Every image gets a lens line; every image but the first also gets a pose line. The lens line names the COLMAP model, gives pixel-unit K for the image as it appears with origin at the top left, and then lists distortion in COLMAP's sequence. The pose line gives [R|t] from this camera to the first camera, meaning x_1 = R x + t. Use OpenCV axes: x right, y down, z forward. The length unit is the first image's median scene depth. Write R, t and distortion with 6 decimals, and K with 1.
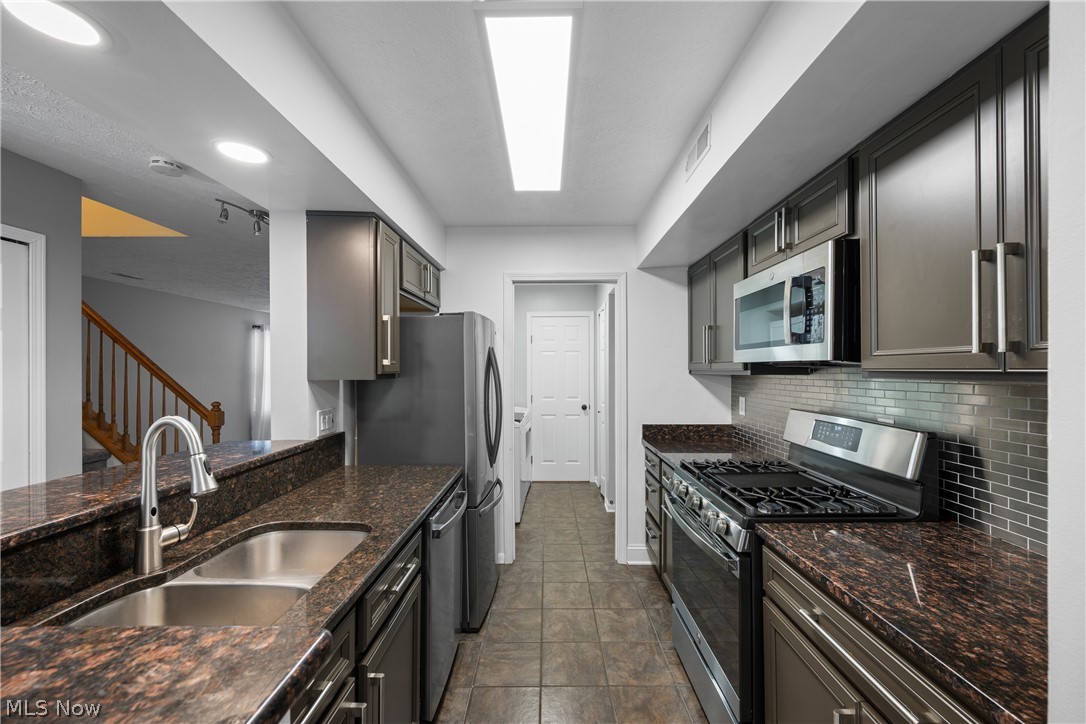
lens RADIAL K [[427.1, 0, 540.4], [0, 427.1, 370.9], [0, 0, 1]] dist [-0.002192, -0.000276]
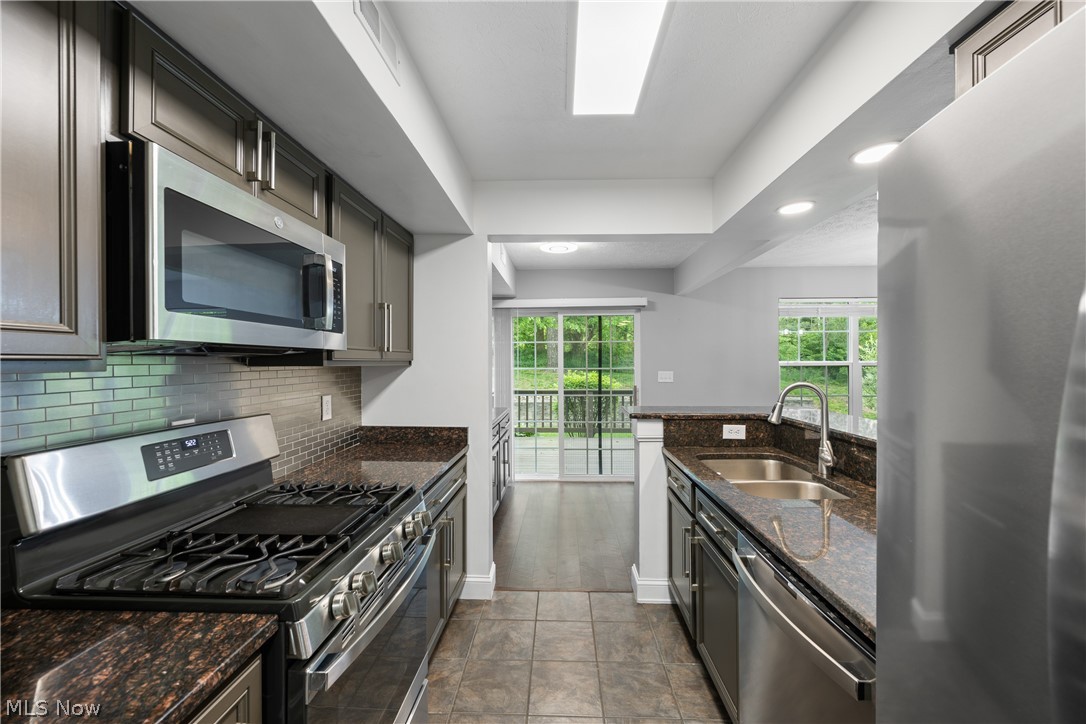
lens RADIAL K [[427.1, 0, 544.1], [0, 427.1, 364.5], [0, 0, 1]] dist [-0.002192, -0.000276]
pose [[-0.999609, 0.007266, 0.027018, 0.077360], [0.007586, 0.999902, 0.011789, 0.001297], [-0.026929, 0.011989, -0.999565, 1.346537]]
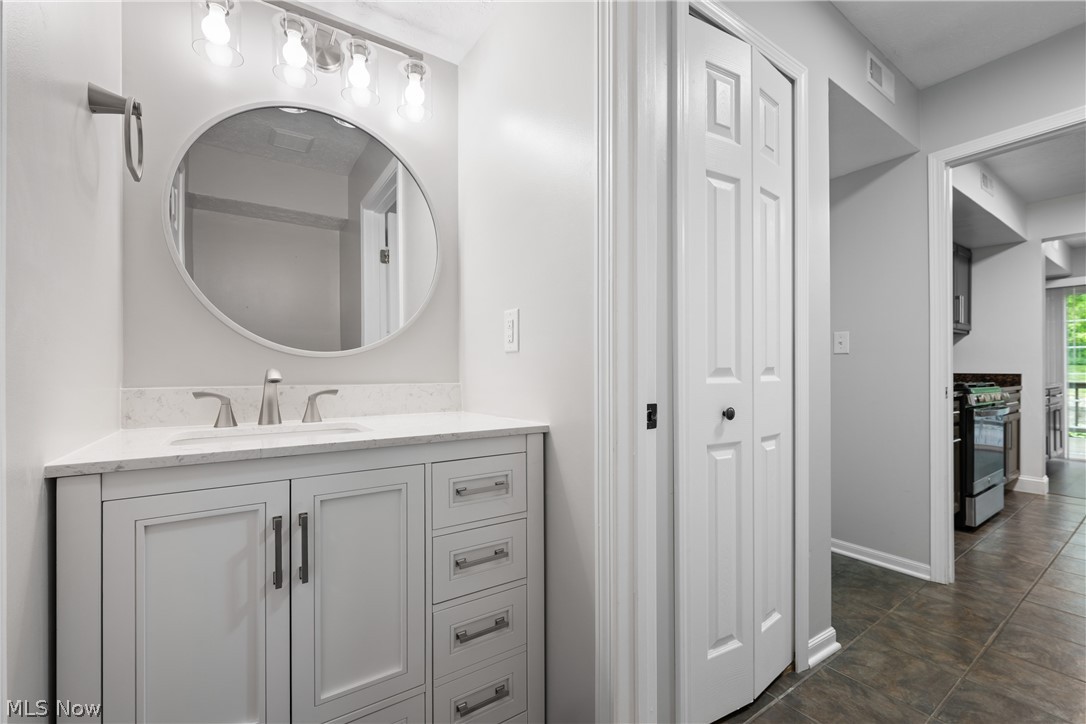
lens RADIAL K [[458.3, 0, 539.5], [0, 458.3, 367.8], [0, 0, 1]] dist [-0.002927, 0.000241]
pose [[-0.579181, 0.006137, 0.815176, -0.050852], [0.004112, 0.999981, -0.004607, 0.157608], [-0.815188, 0.000684, -0.579195, 2.773959]]
